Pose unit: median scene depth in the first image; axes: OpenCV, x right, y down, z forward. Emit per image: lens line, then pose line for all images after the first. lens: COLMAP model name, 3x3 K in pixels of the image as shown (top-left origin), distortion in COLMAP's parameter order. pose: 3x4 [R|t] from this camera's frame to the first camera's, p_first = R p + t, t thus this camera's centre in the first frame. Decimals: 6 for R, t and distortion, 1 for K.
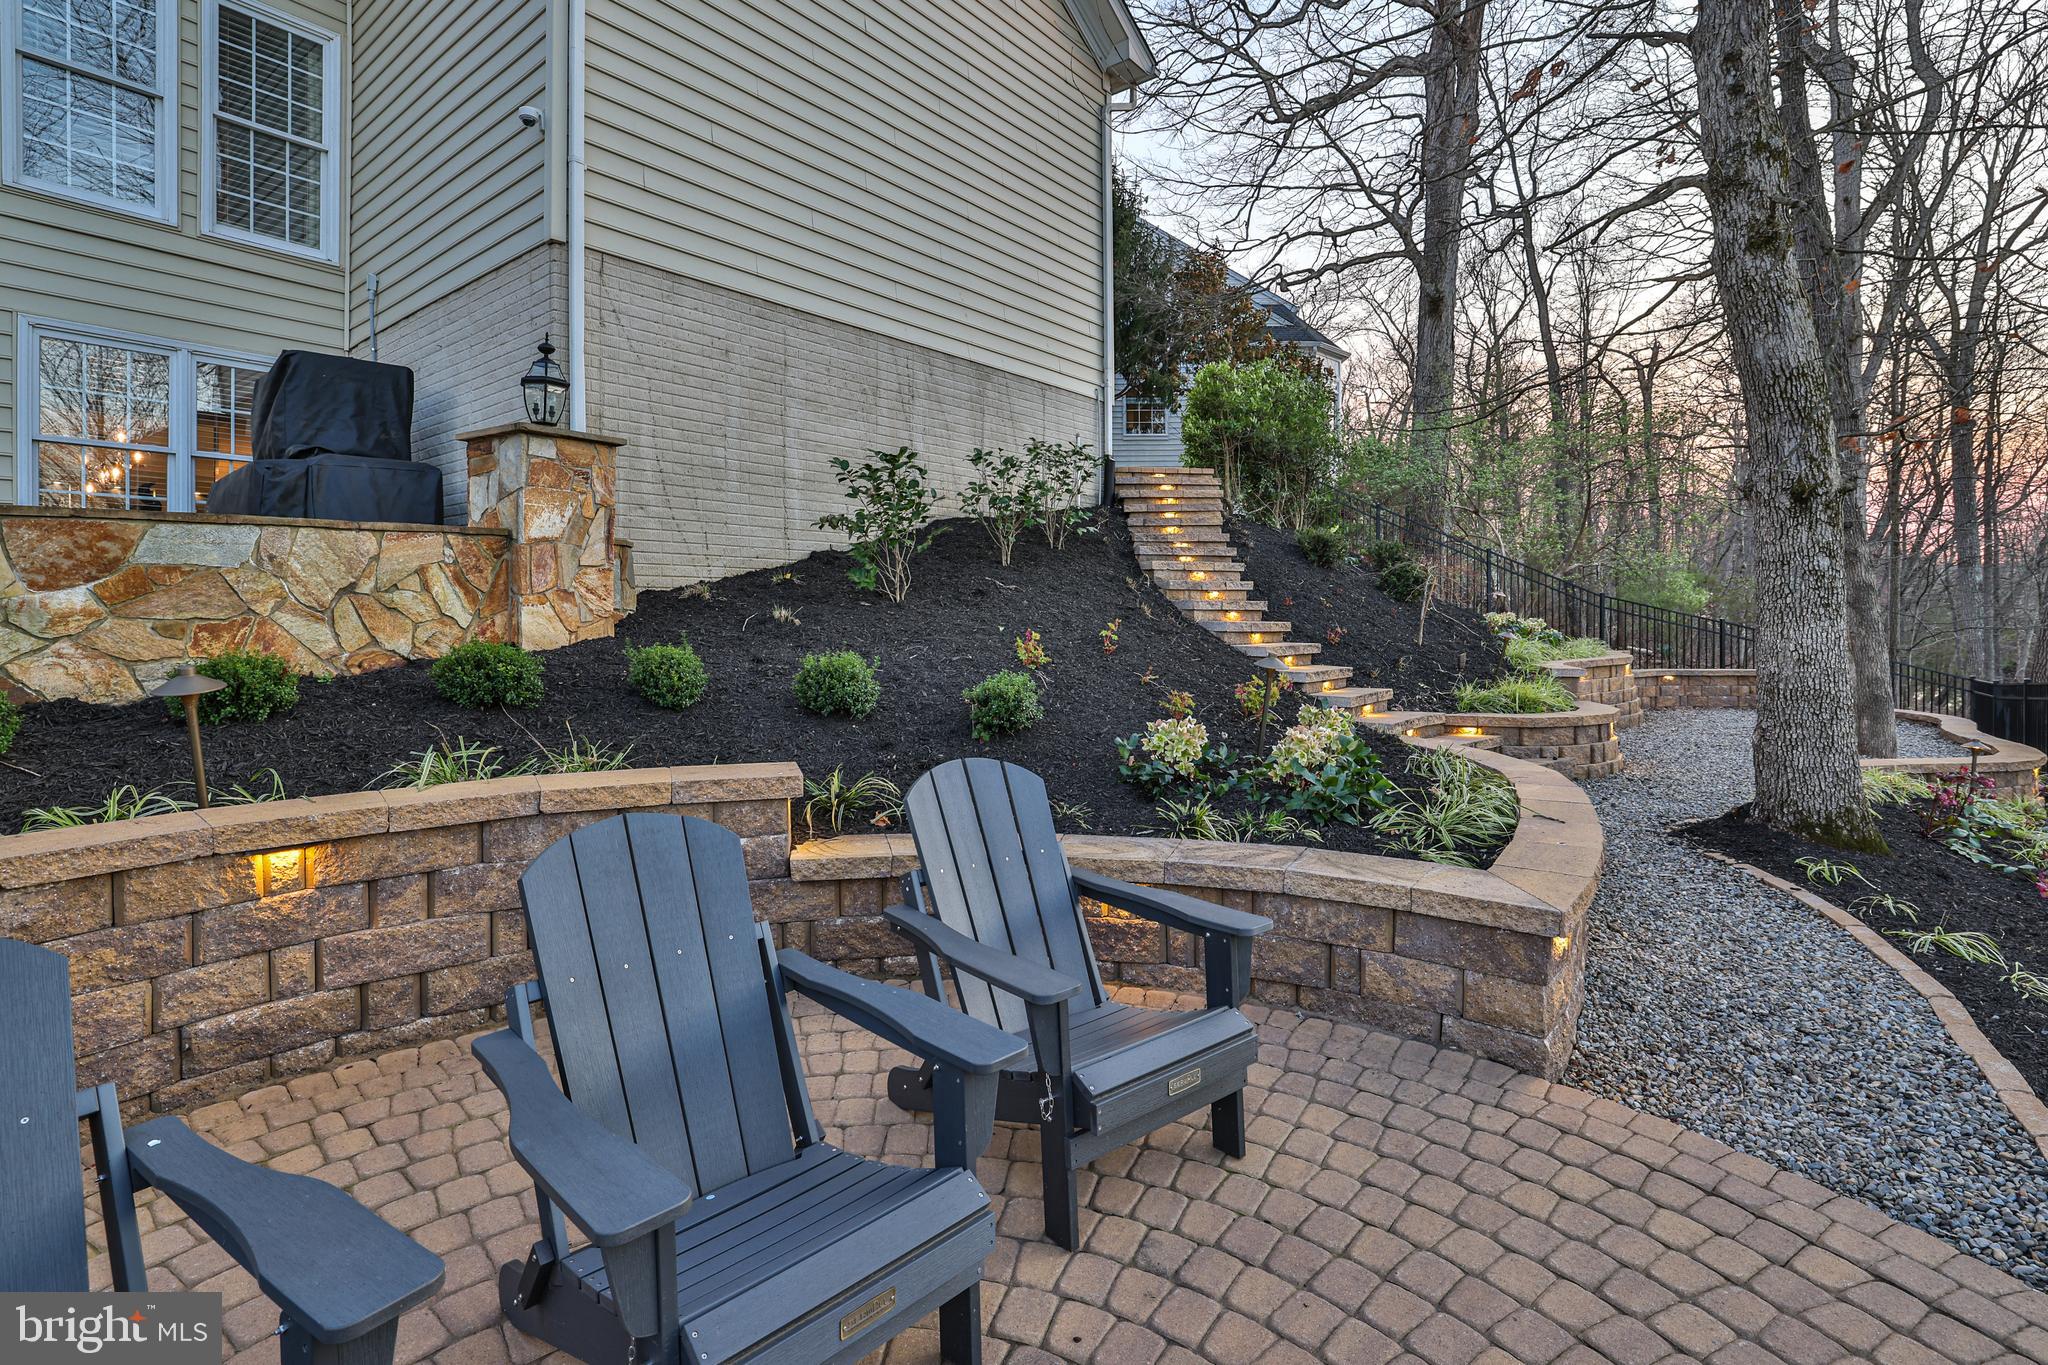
lens RADIAL K [[962.7, 0, 1056.7], [0, 962.7, 564.9], [0, 0, 1]] dist [-0.038142, 0.011695]
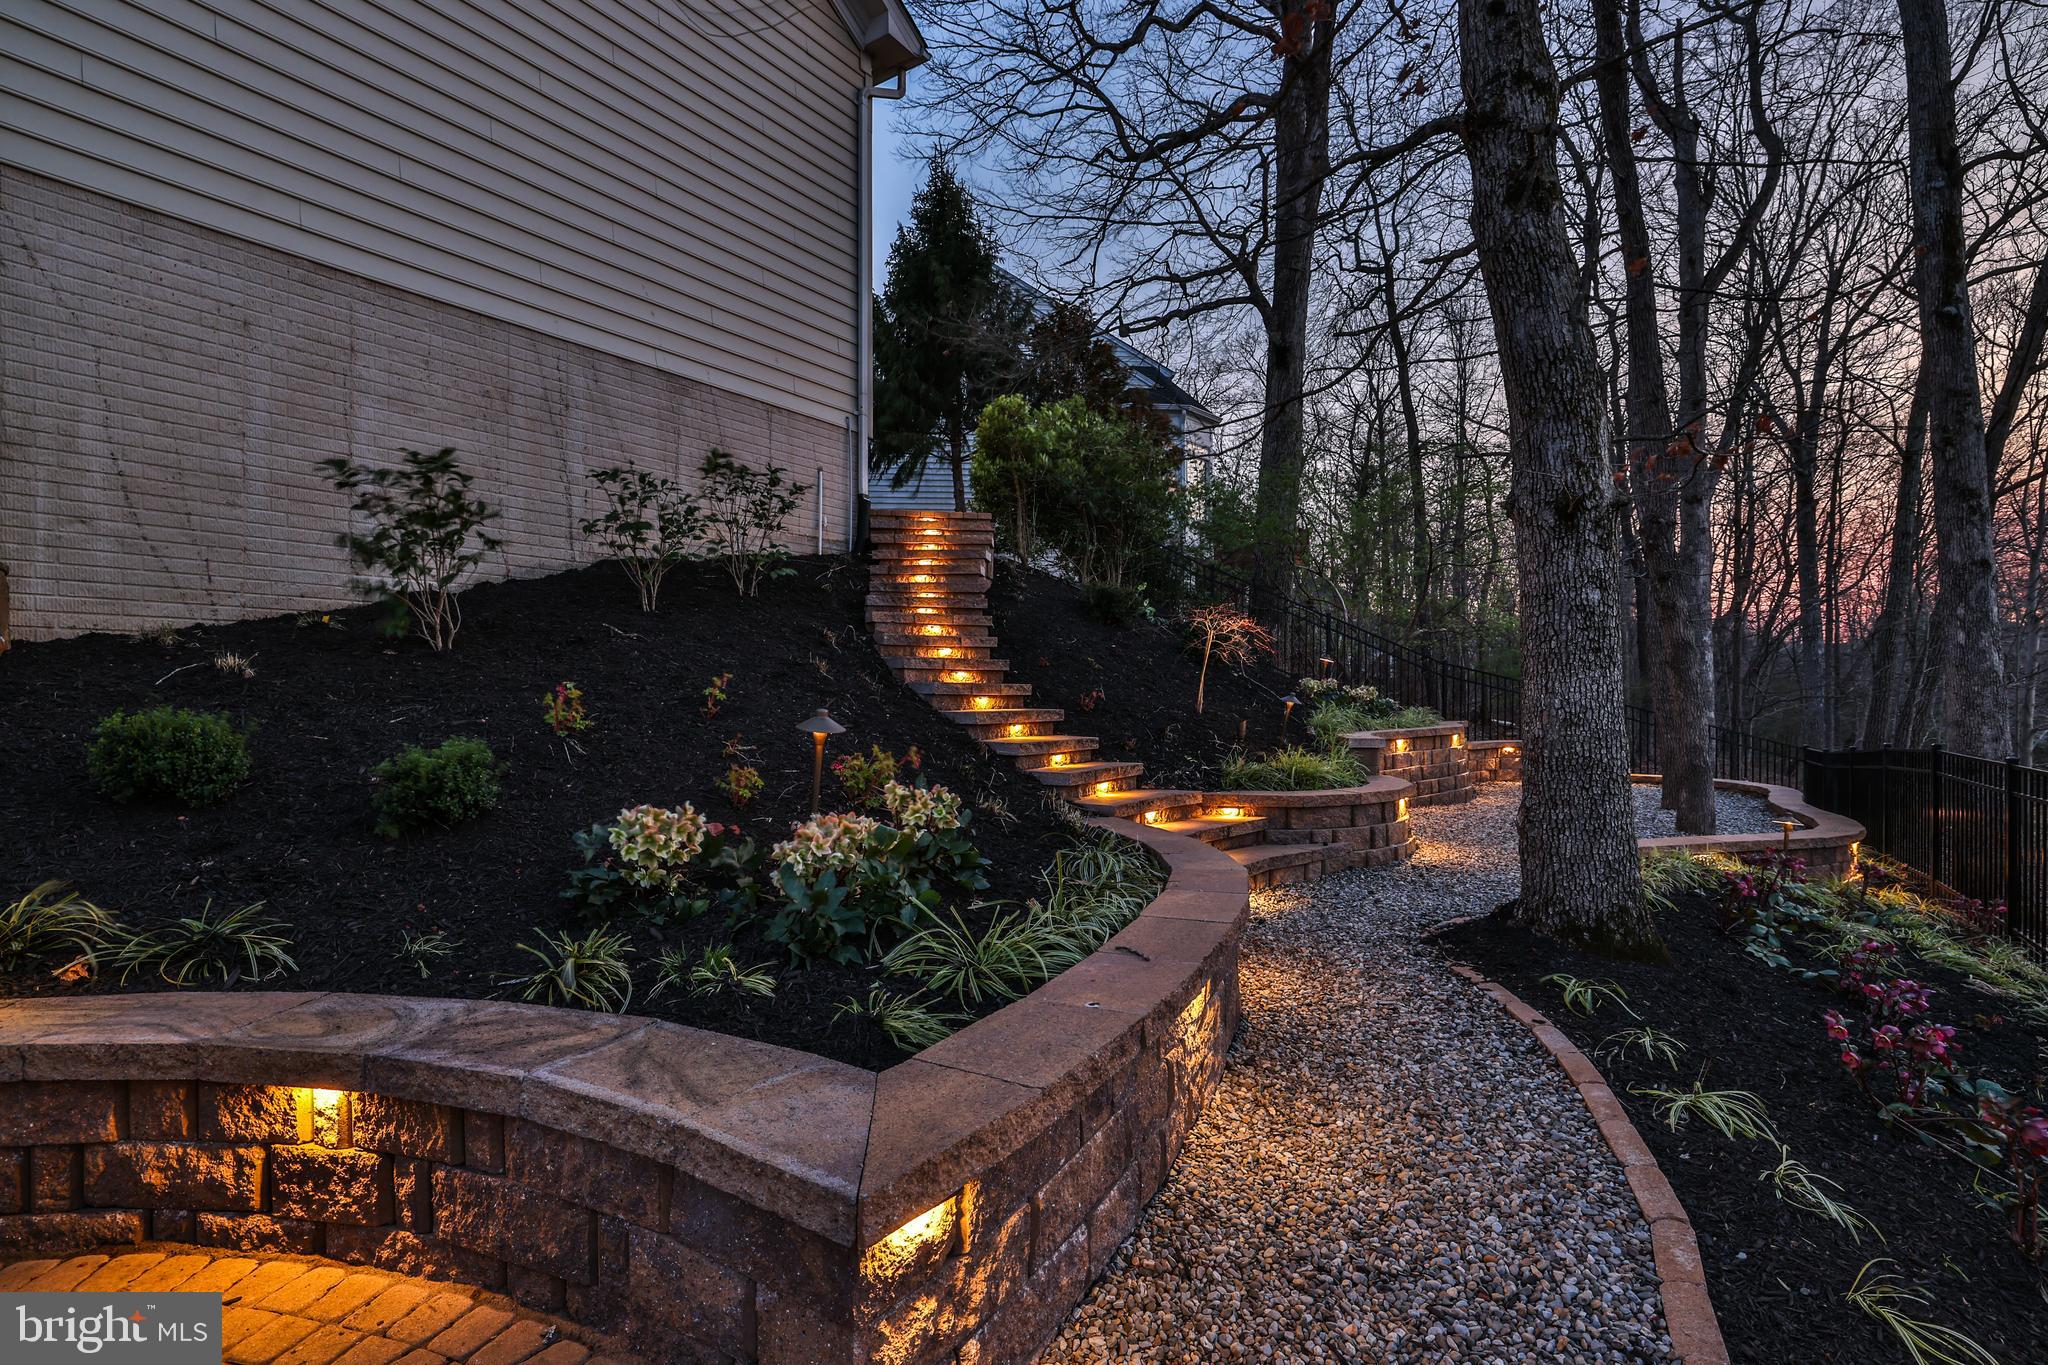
lens RADIAL K [[976.4, 0, 1061.1], [0, 976.4, 644.0], [0, 0, 1]] dist [-0.043307, 0.013071]
pose [[0.995024, 0.001528, 0.099623, 0.184881], [-0.001579, 0.999999, 0.000430, 0.024372], [-0.099623, -0.000585, 0.995025, 0.154704]]
